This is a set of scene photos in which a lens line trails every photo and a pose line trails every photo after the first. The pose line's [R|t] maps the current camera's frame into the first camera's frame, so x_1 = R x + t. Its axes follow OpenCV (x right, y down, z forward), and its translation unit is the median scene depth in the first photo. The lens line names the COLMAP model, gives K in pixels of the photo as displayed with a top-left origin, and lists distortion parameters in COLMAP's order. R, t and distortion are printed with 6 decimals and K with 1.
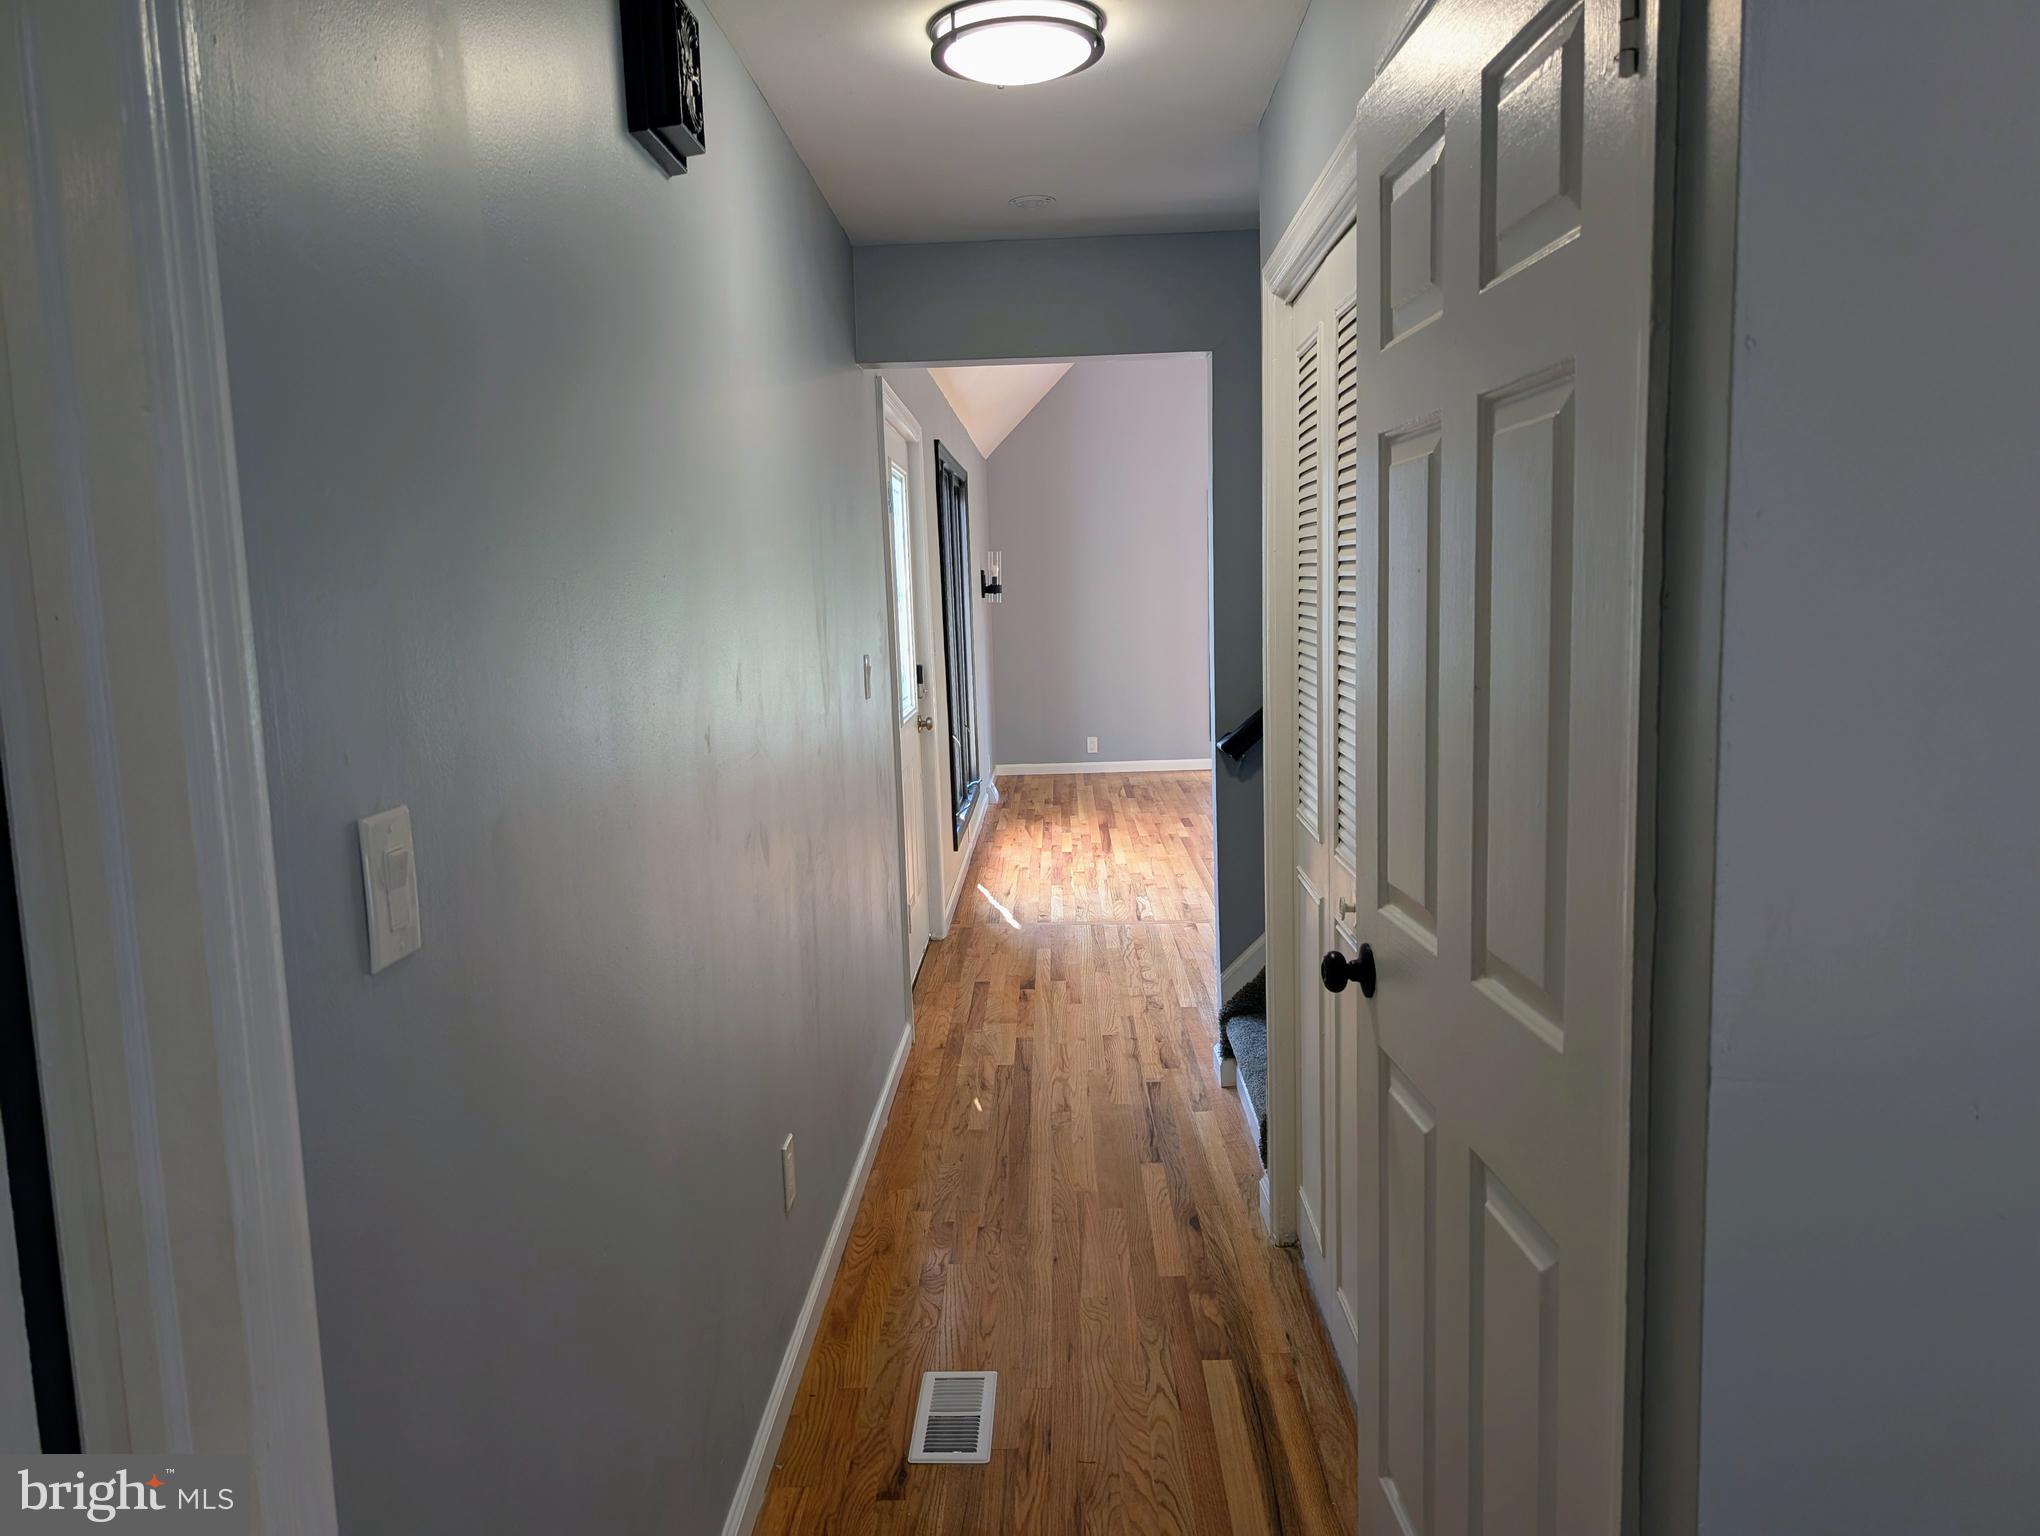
lens RADIAL K [[1424.8, 0, 1019.6], [0, 1424.8, 766.8], [0, 0, 1]] dist [0.000053, 0.000000]
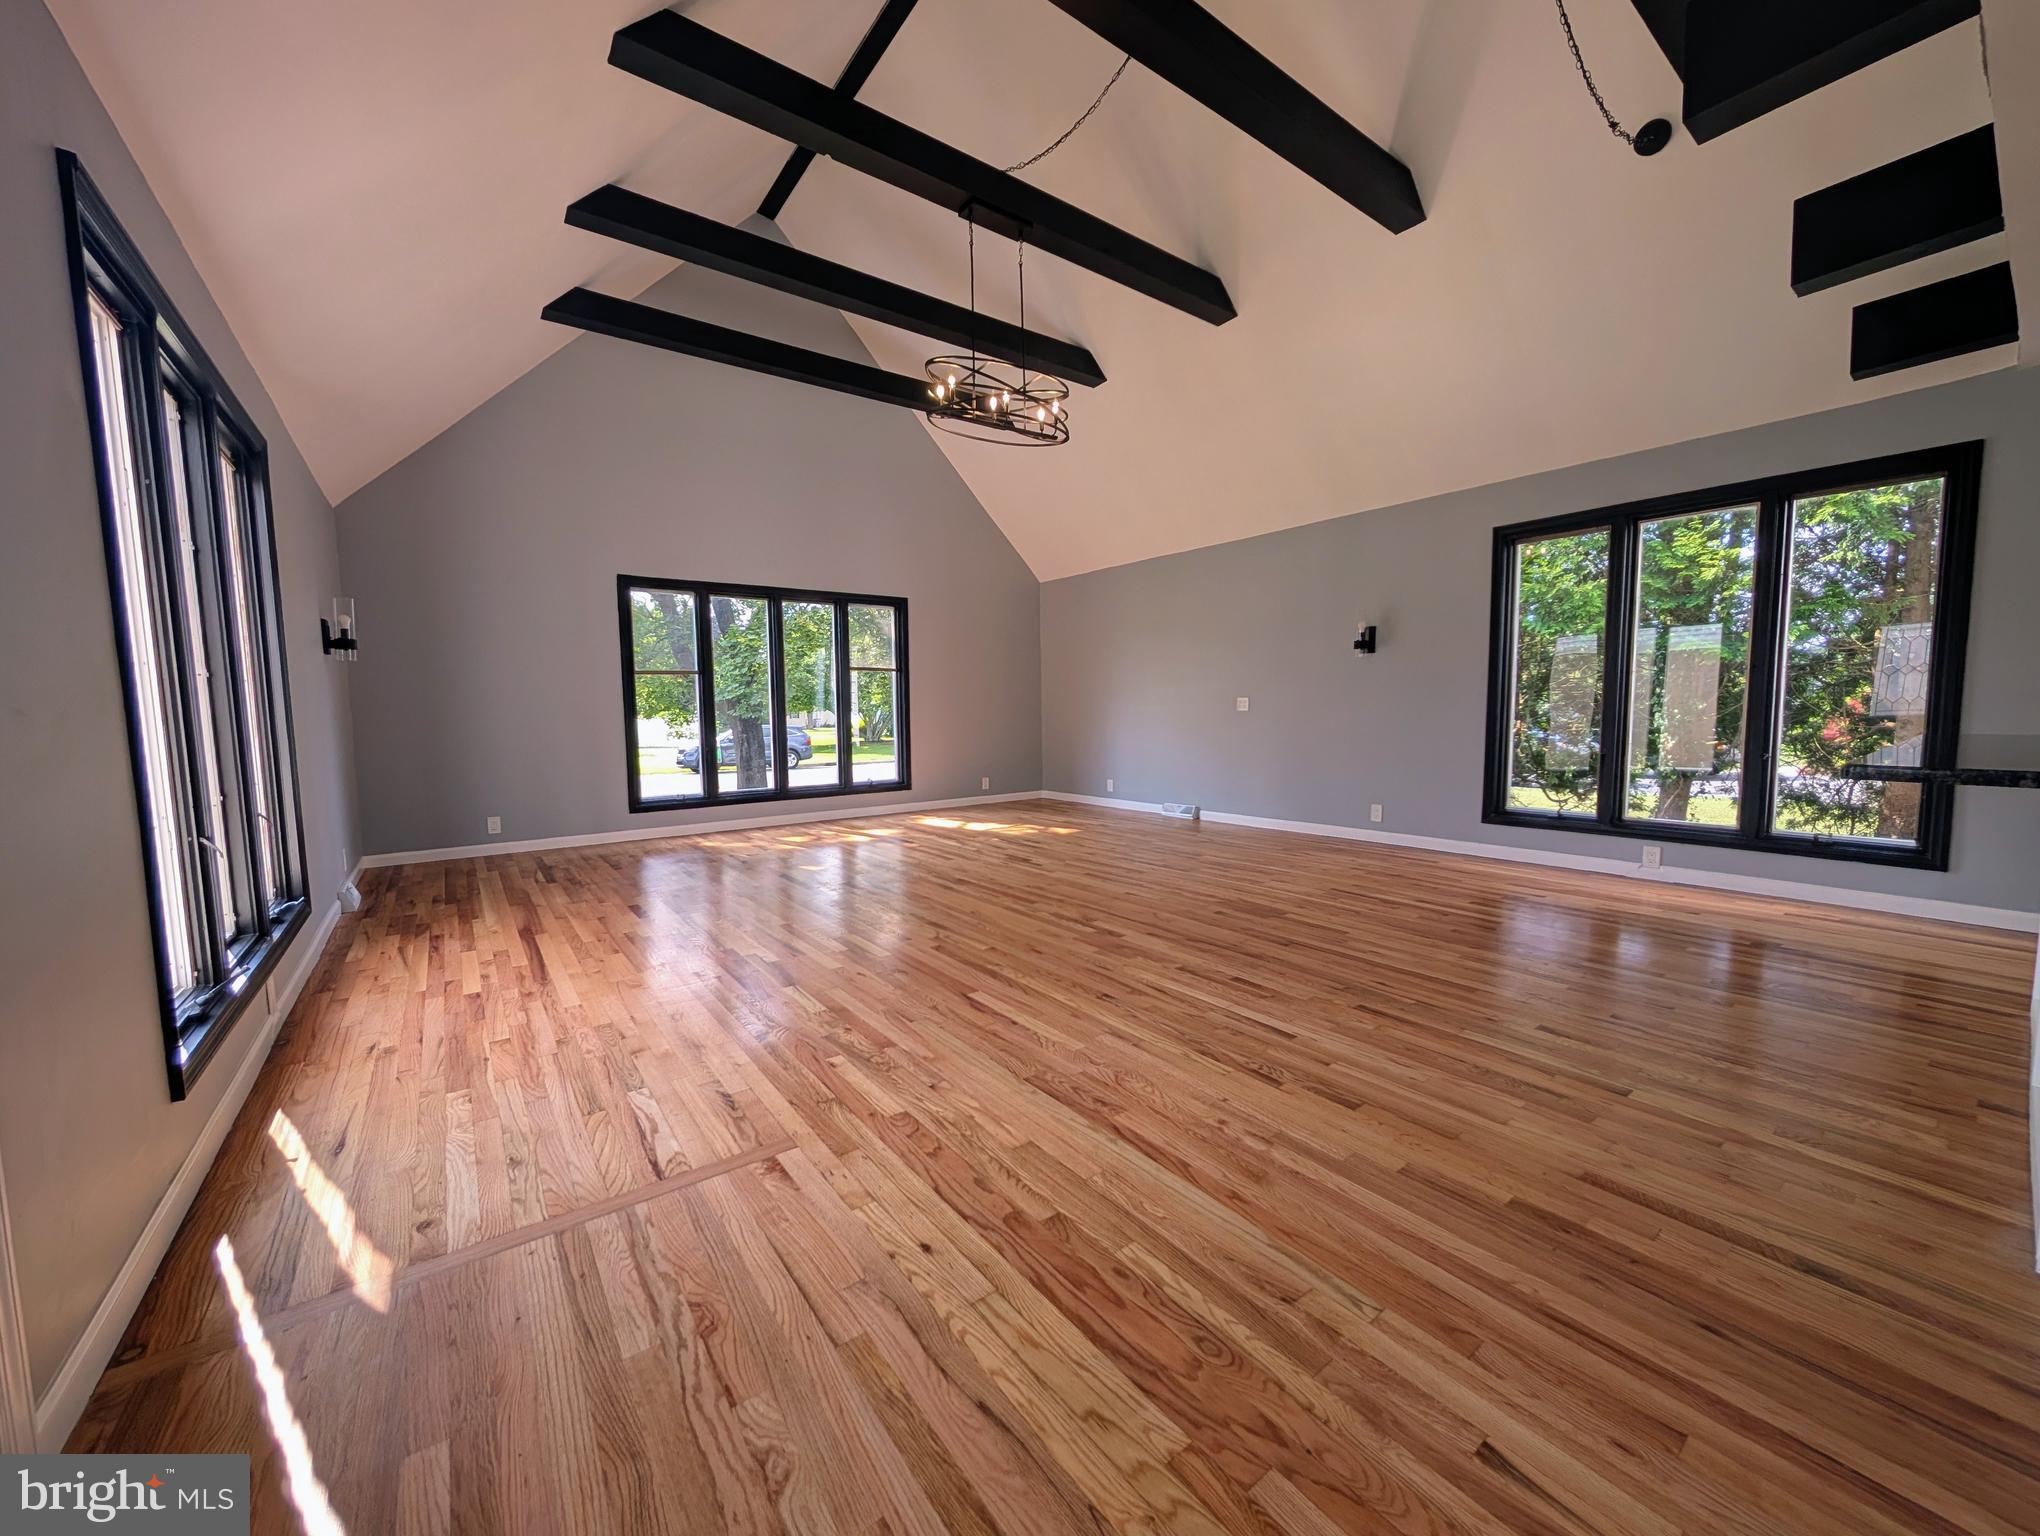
lens RADIAL K [[772.5, 0, 1021.7], [0, 772.5, 768.3], [0, 0, 1]] dist [-0.000202, -0.000172]
pose [[0.785206, -0.028275, 0.618589, 0.012376], [0.064449, 0.997263, -0.036225, -0.015278], [-0.615872, 0.068311, 0.784879, 0.479673]]
